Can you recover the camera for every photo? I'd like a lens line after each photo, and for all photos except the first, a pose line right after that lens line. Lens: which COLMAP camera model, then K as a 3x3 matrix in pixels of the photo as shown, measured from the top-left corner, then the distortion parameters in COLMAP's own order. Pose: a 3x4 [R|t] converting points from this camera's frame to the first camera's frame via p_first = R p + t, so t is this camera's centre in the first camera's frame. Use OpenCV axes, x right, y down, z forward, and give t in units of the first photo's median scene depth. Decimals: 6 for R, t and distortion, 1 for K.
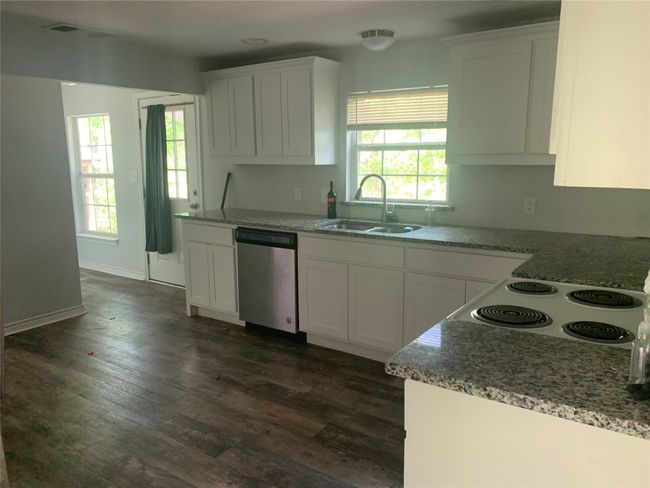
lens RADIAL K [[498.8, 0, 326.5], [0, 498.8, 245.5], [0, 0, 1]] dist [0.017300, 0.005707]
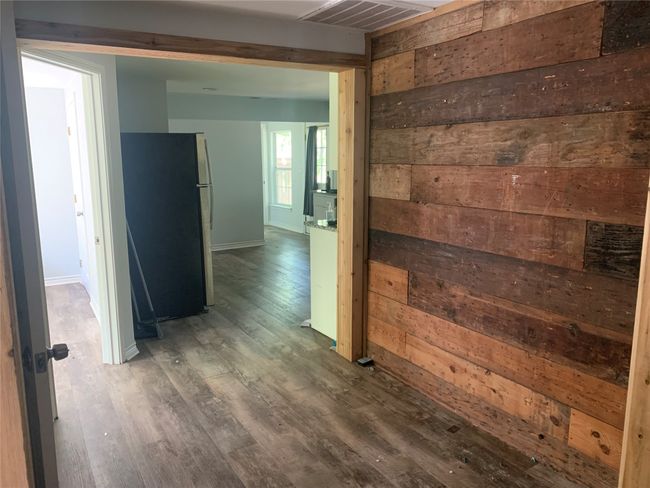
lens RADIAL K [[498.8, 0, 323.5], [0, 498.8, 242.9], [0, 0, 1]] dist [0.017300, 0.005707]
pose [[0.911904, 0.085407, -0.401419, 0.713687], [-0.086942, 0.996109, 0.014430, 0.142120], [0.401089, 0.021742, 0.915781, -0.905244]]
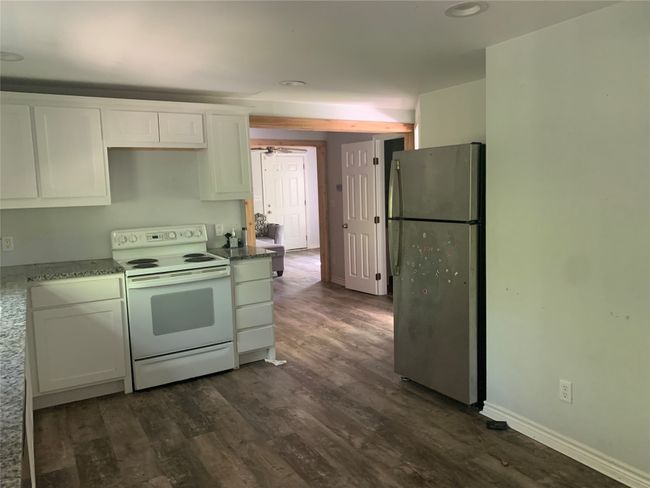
lens RADIAL K [[498.8, 0, 325.2], [0, 498.8, 243.4], [0, 0, 1]] dist [0.017300, 0.005707]
pose [[-0.904557, 0.002089, 0.426347, -0.716342], [0.125364, 0.957085, 0.261288, -0.290205], [-0.407505, 0.289799, -0.866000, 1.675860]]
